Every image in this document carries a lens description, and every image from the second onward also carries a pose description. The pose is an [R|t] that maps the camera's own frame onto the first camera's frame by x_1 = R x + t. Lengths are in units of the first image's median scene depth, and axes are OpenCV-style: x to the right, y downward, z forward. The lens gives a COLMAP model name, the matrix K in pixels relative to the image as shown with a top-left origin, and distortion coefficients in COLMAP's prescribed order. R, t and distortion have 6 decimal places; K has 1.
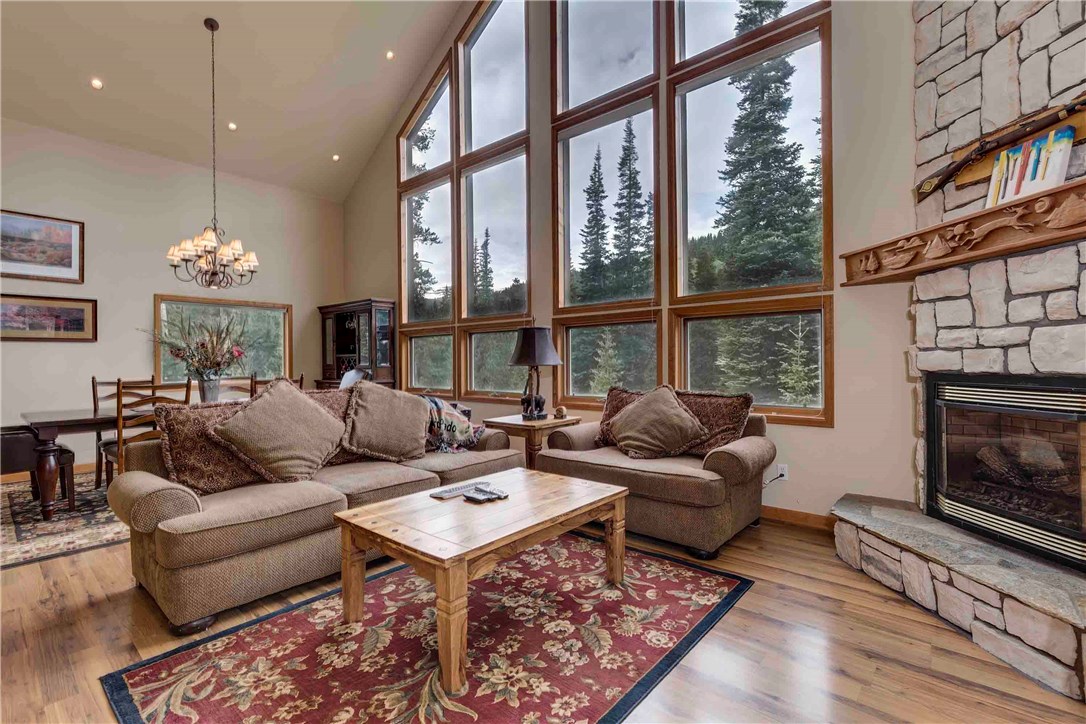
lens RADIAL K [[490.0, 0, 536.6], [0, 490.0, 363.4], [0, 0, 1]] dist [0.002584, -0.000098]
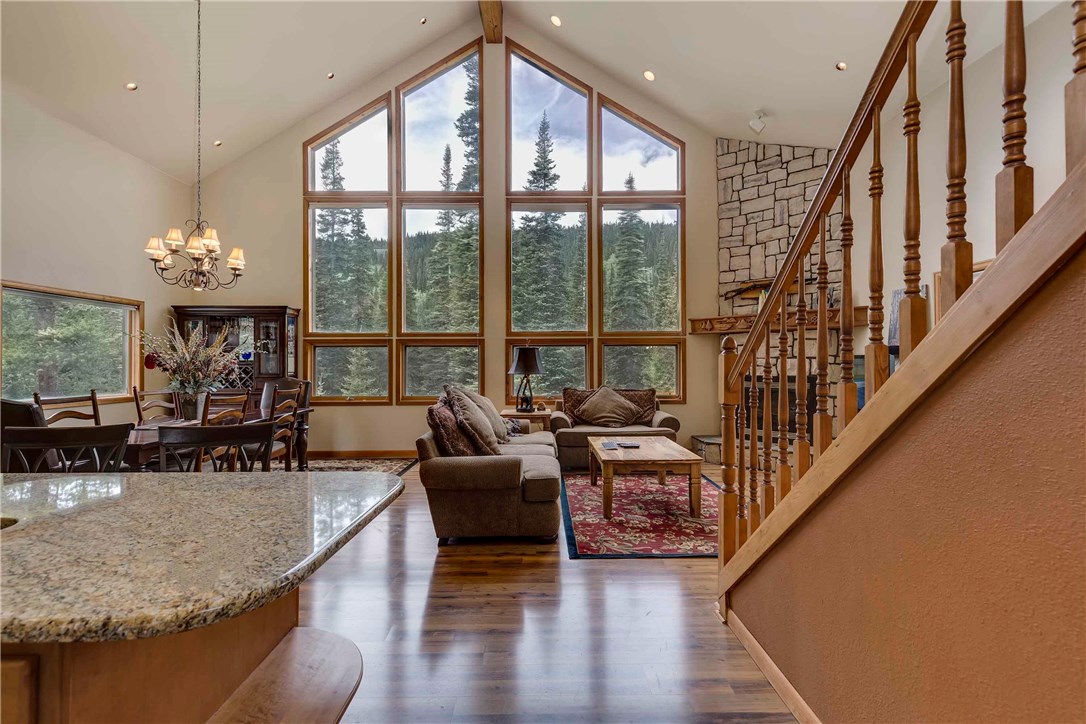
lens RADIAL K [[490.0, 0, 536.6], [0, 490.0, 363.4], [0, 0, 1]] dist [0.002584, -0.000098]
pose [[0.758347, 0.007457, 0.651808, -1.276532], [-0.000161, 0.999937, -0.011253, -0.013736], [-0.651851, 0.008429, 0.758300, -0.138662]]
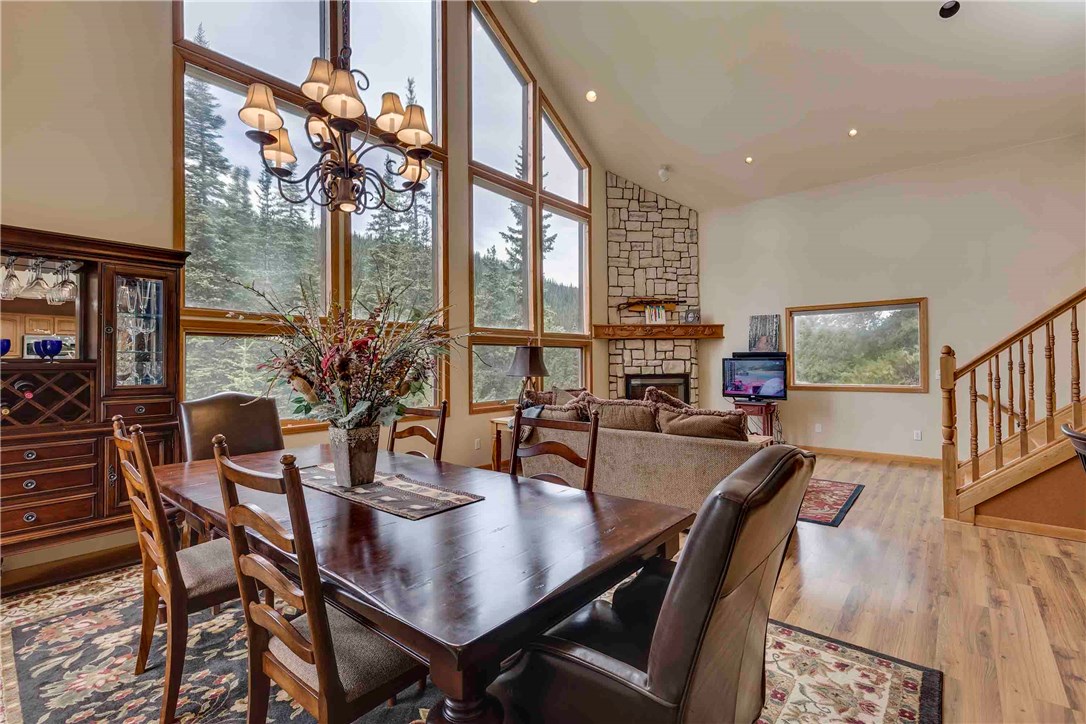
lens RADIAL K [[490.0, 0, 536.6], [0, 490.0, 363.4], [0, 0, 1]] dist [0.002584, -0.000098]
pose [[-0.005488, 0.009210, 0.999943, -1.783679], [0.010939, 0.999898, -0.009150, -0.023348], [-0.999925, 0.010888, -0.005589, 1.375790]]
